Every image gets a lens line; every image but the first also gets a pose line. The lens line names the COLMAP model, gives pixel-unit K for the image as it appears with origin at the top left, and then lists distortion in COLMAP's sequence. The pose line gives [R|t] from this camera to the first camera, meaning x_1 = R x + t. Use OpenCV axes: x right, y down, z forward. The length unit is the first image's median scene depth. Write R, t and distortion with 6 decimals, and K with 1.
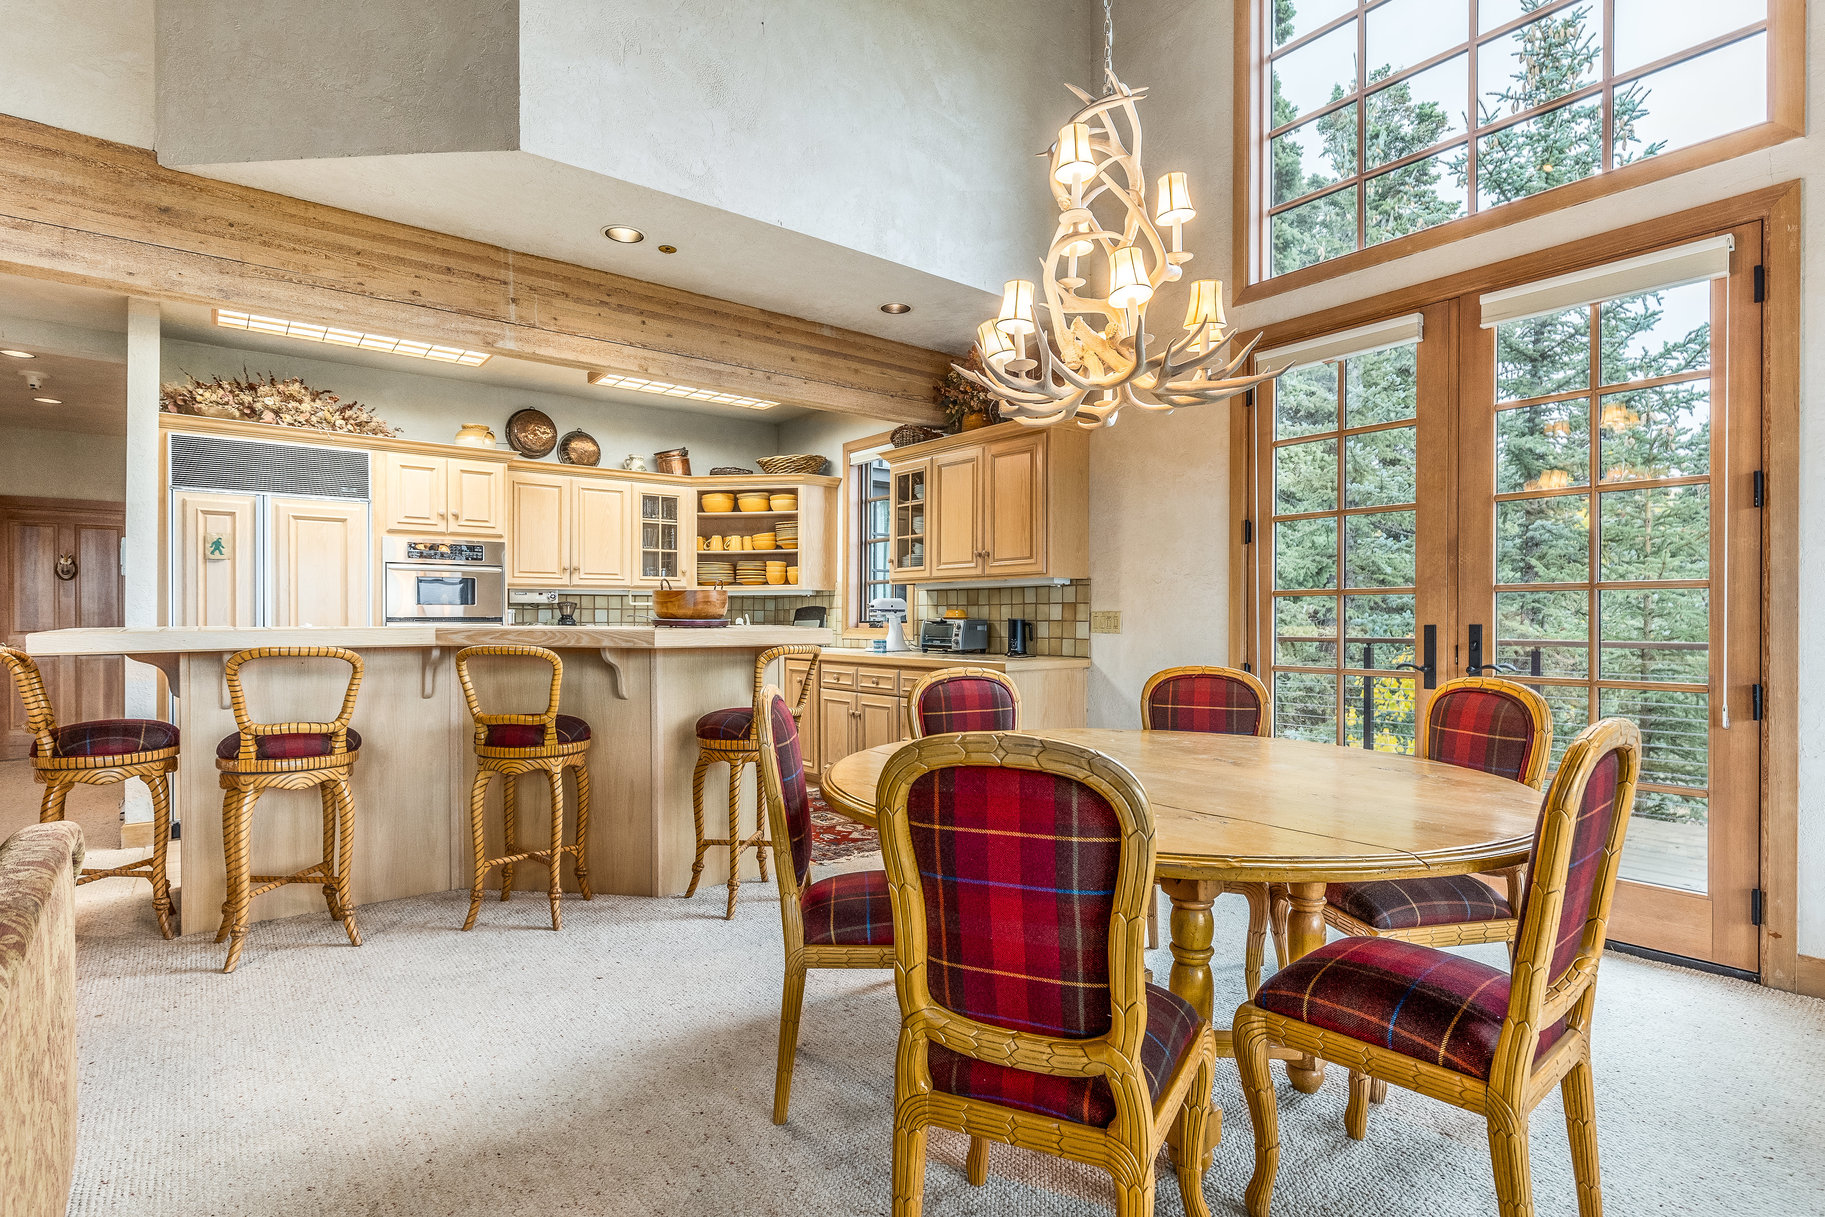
lens RADIAL K [[899.4, 0, 912.1], [0, 899.4, 626.5], [0, 0, 1]] dist [-0.004951, -0.000713]
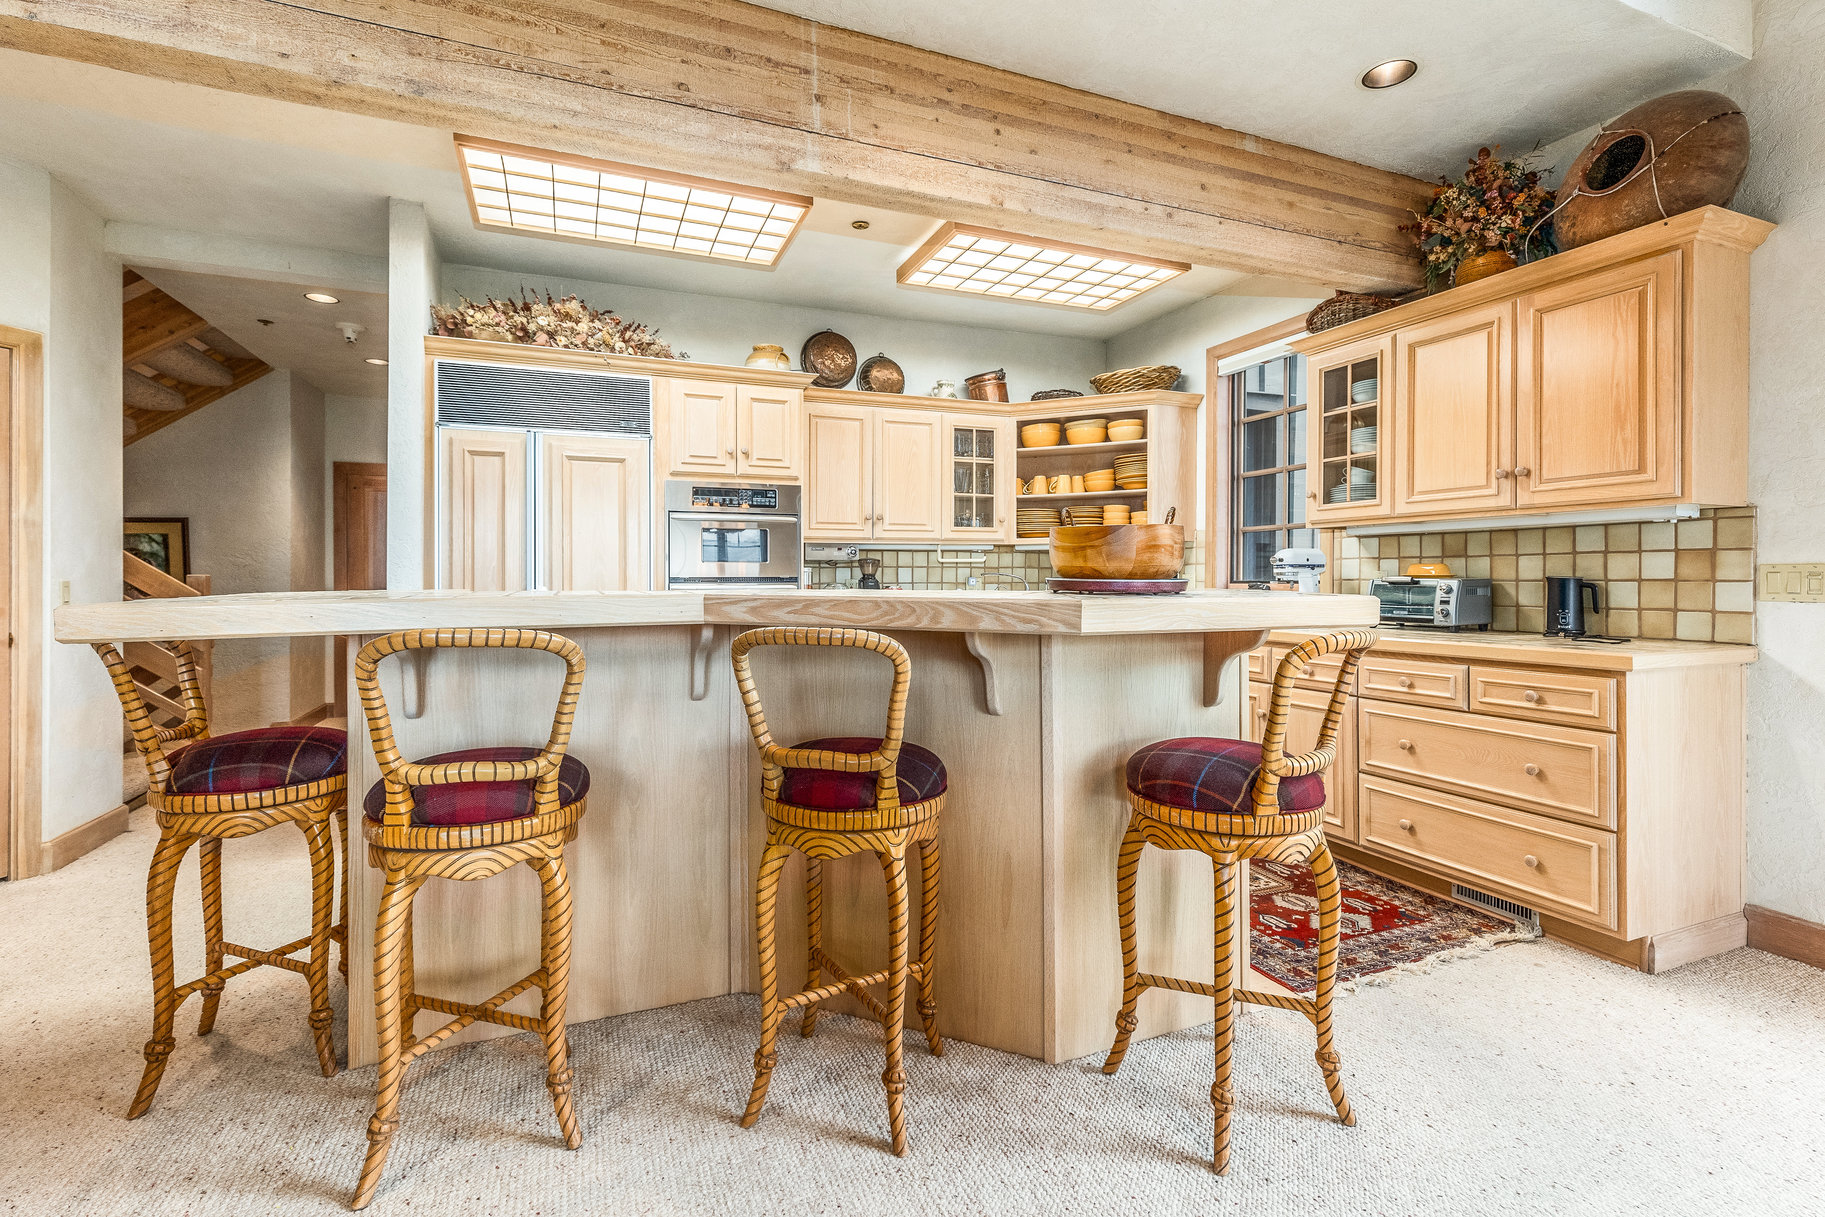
lens RADIAL K [[833.0, 0, 913.4], [0, 833.0, 581.9], [0, 0, 1]] dist [0.001349, -0.000062]
pose [[0.960302, -0.000889, -0.278961, -0.175981], [-0.000268, 0.999992, -0.004109, -0.003287], [0.278962, 0.004021, 0.960294, 0.369424]]
